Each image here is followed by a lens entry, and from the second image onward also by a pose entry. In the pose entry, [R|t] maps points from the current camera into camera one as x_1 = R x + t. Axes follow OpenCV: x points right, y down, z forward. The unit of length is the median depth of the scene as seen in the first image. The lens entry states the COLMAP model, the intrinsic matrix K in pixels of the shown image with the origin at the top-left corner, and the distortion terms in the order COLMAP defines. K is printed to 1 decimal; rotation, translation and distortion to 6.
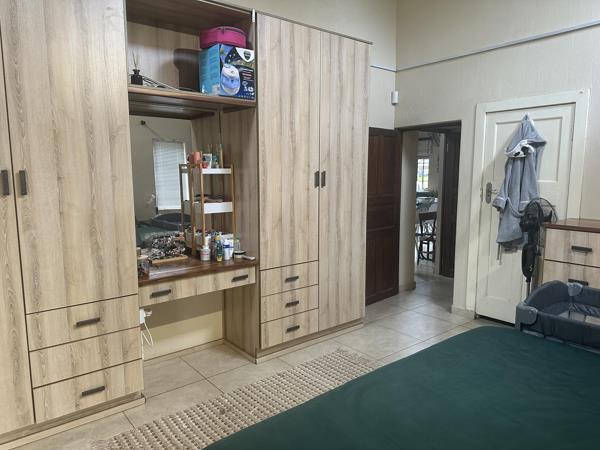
lens RADIAL K [[422.2, 0, 300.0], [0, 422.2, 225.0], [0, 0, 1]] dist [0.110779, -0.153601]
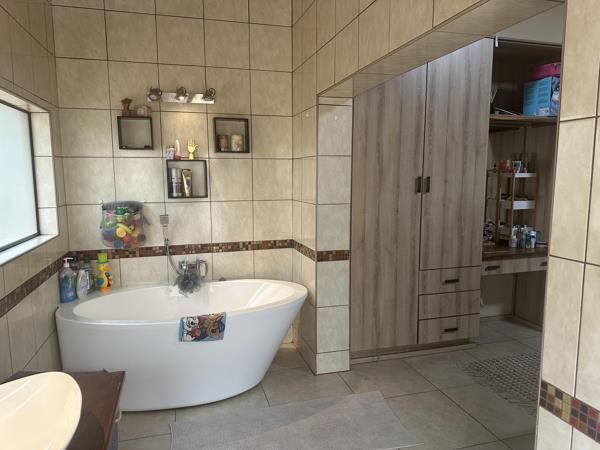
lens RADIAL K [[422.2, 0, 300.0], [0, 422.2, 225.0], [0, 0, 1]] dist [0.110779, -0.153601]
pose [[0.925749, 0.048207, -0.375054, -0.407748], [-0.048744, 0.998779, 0.008061, 0.047752], [0.374985, 0.010819, 0.926968, -0.493584]]
